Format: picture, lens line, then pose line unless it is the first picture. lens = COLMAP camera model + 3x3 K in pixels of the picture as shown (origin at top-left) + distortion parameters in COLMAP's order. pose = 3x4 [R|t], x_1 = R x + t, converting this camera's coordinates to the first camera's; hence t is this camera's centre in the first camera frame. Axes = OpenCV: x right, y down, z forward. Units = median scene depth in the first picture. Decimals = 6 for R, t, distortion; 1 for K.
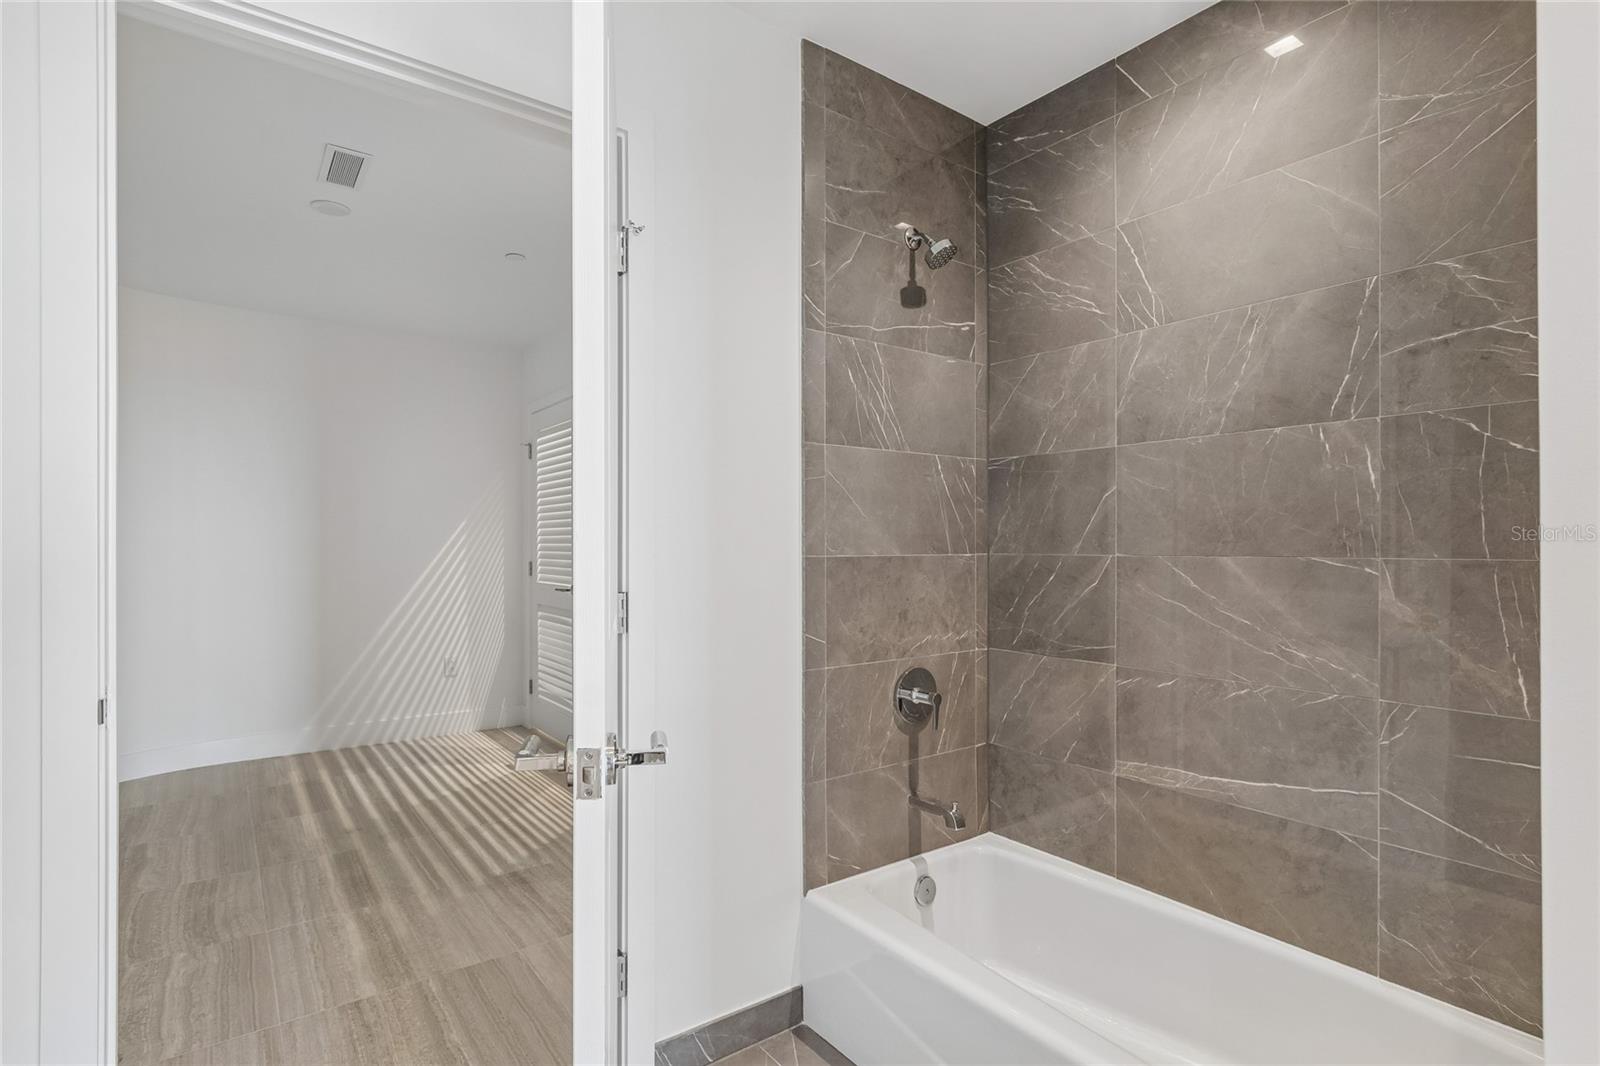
lens RADIAL K [[771.4, 0, 800.5], [0, 771.4, 544.1], [0, 0, 1]] dist [0.000522, 0.000148]
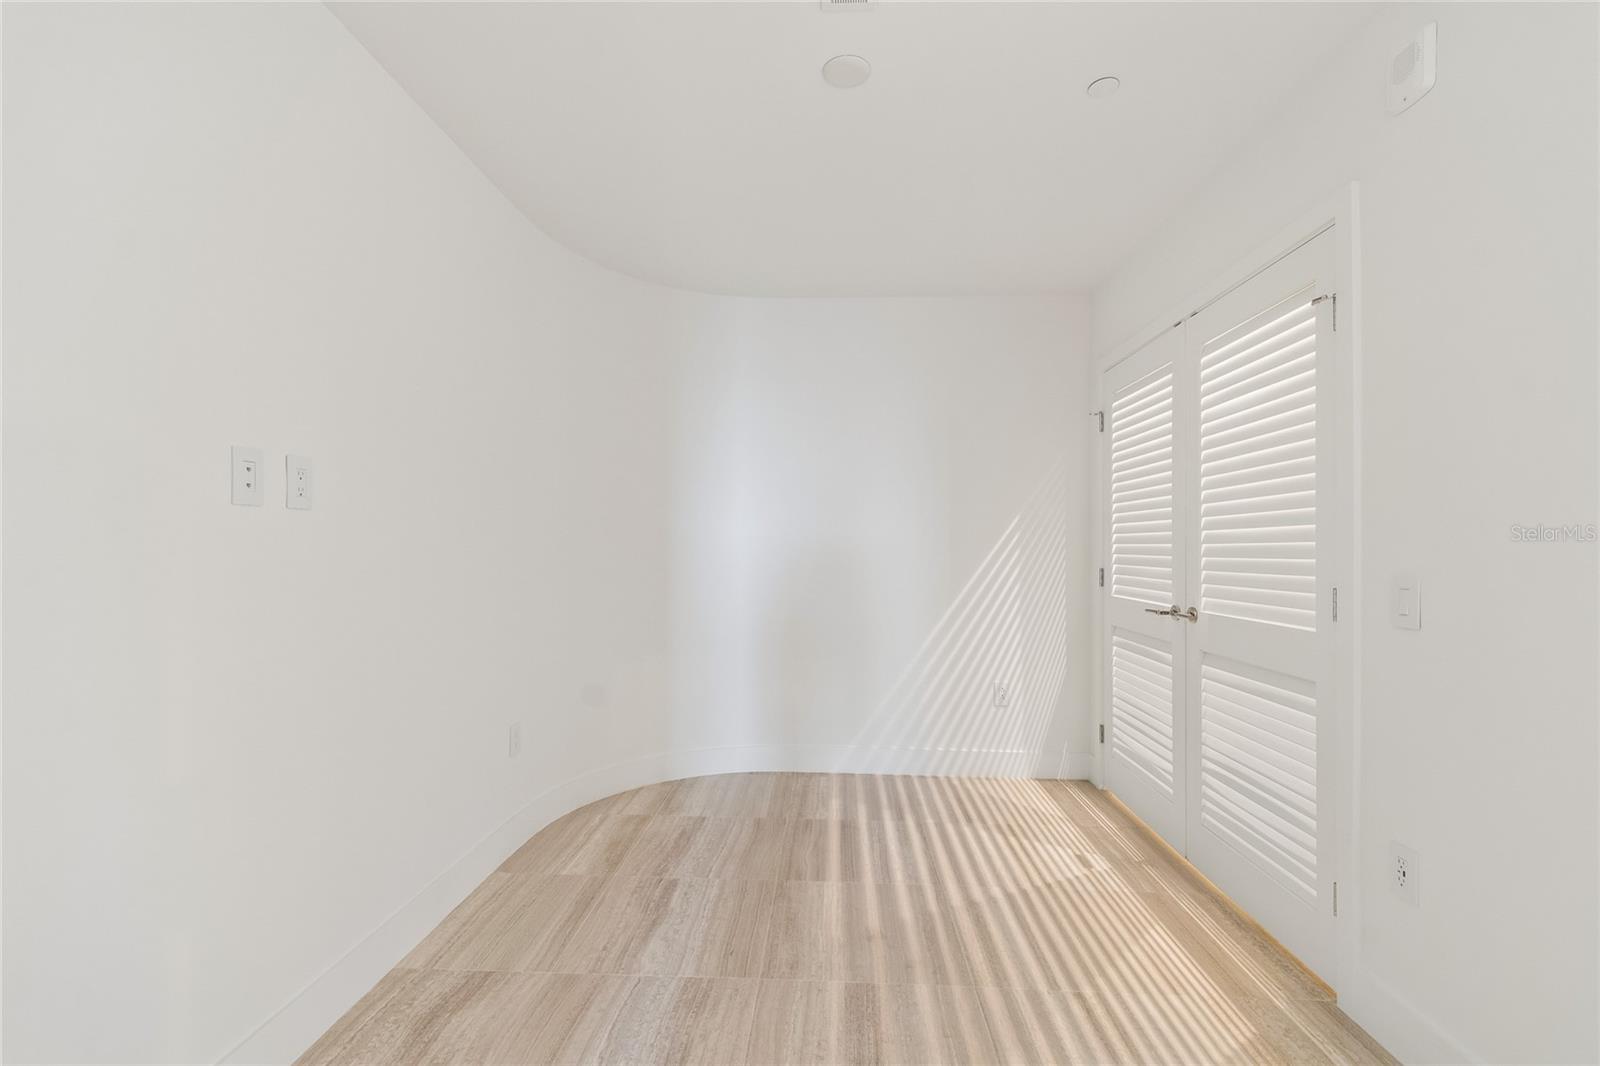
lens RADIAL K [[719.3, 0, 801.2], [0, 719.3, 543.2], [0, 0, 1]] dist [0.002671, -0.001208]
pose [[0.769569, 0.001500, -0.638561, -0.159509], [-0.004913, 0.999982, -0.003573, 0.003140], [0.638544, 0.005887, 0.769563, 0.339861]]
